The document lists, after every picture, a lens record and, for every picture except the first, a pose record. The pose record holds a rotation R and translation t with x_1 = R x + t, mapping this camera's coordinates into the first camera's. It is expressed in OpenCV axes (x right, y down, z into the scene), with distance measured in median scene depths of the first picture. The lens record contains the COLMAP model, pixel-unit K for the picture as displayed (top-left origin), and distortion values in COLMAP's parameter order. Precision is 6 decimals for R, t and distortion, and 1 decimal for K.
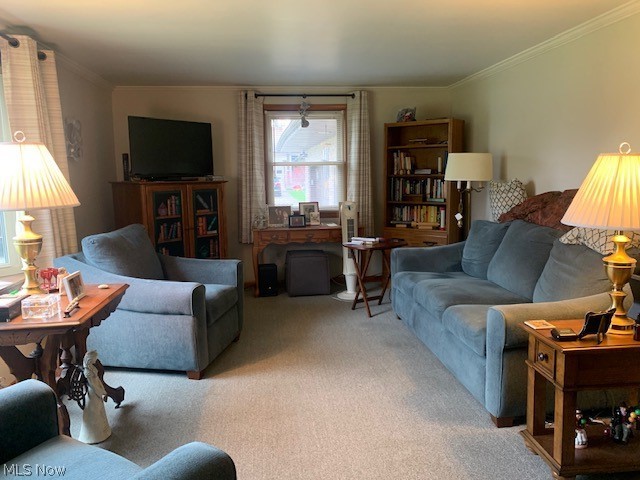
lens RADIAL K [[488.2, 0, 320.0], [0, 488.2, 240.0], [0, 0, 1]] dist [0.041710, -0.050253]
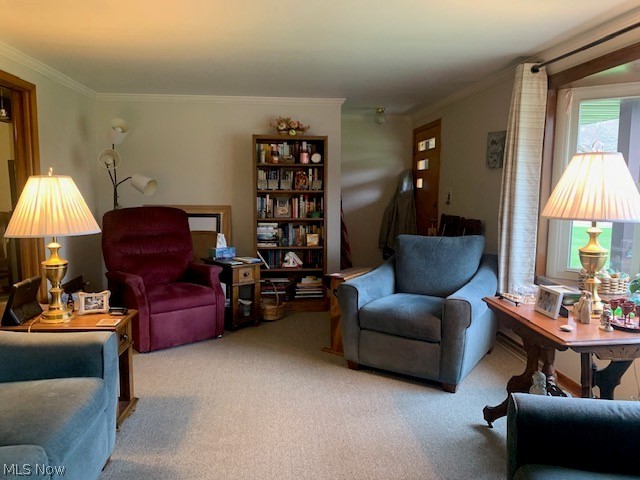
lens RADIAL K [[488.2, 0, 320.0], [0, 488.2, 240.0], [0, 0, 1]] dist [0.041710, -0.050253]
pose [[-0.999685, 0.013918, 0.020887, -0.031713], [0.018689, 0.968243, 0.249311, -0.134588], [-0.016754, 0.249623, -0.968198, 0.945854]]
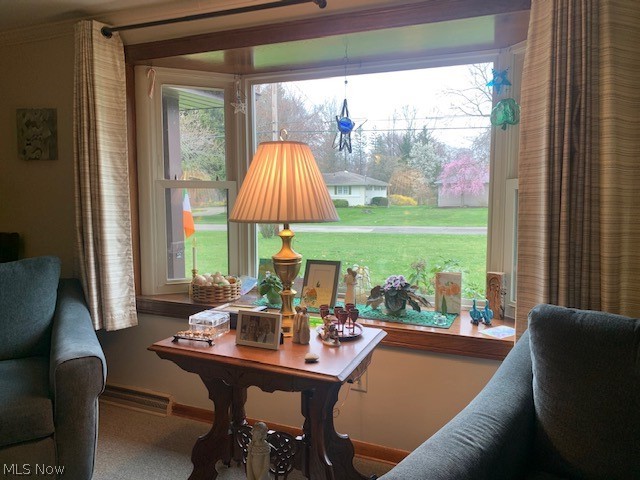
lens RADIAL K [[488.2, 0, 320.0], [0, 488.2, 240.0], [0, 0, 1]] dist [0.041710, -0.050253]
pose [[-0.504187, 0.110158, -0.856540, 0.043920], [-0.109084, 0.975763, 0.189702, -0.094200], [0.856678, 0.189080, -0.479950, 0.697409]]
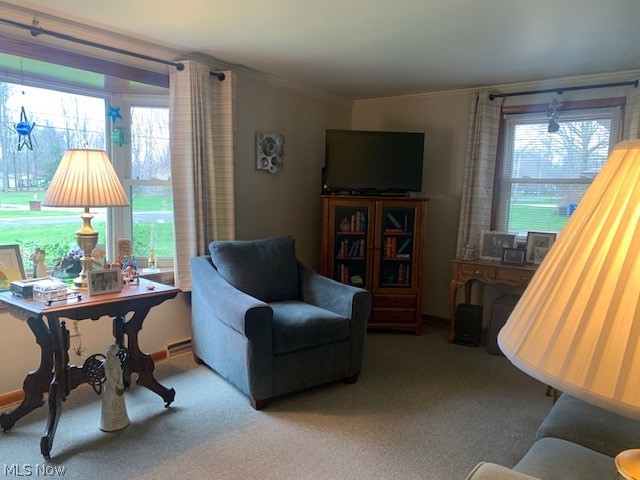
lens RADIAL K [[488.2, 0, 320.0], [0, 488.2, 240.0], [0, 0, 1]] dist [0.041710, -0.050253]
pose [[0.712542, 0.104043, -0.693872, 0.286550], [-0.134450, 0.990865, 0.010508, -0.033829], [0.688627, 0.085804, 0.720021, 0.265952]]
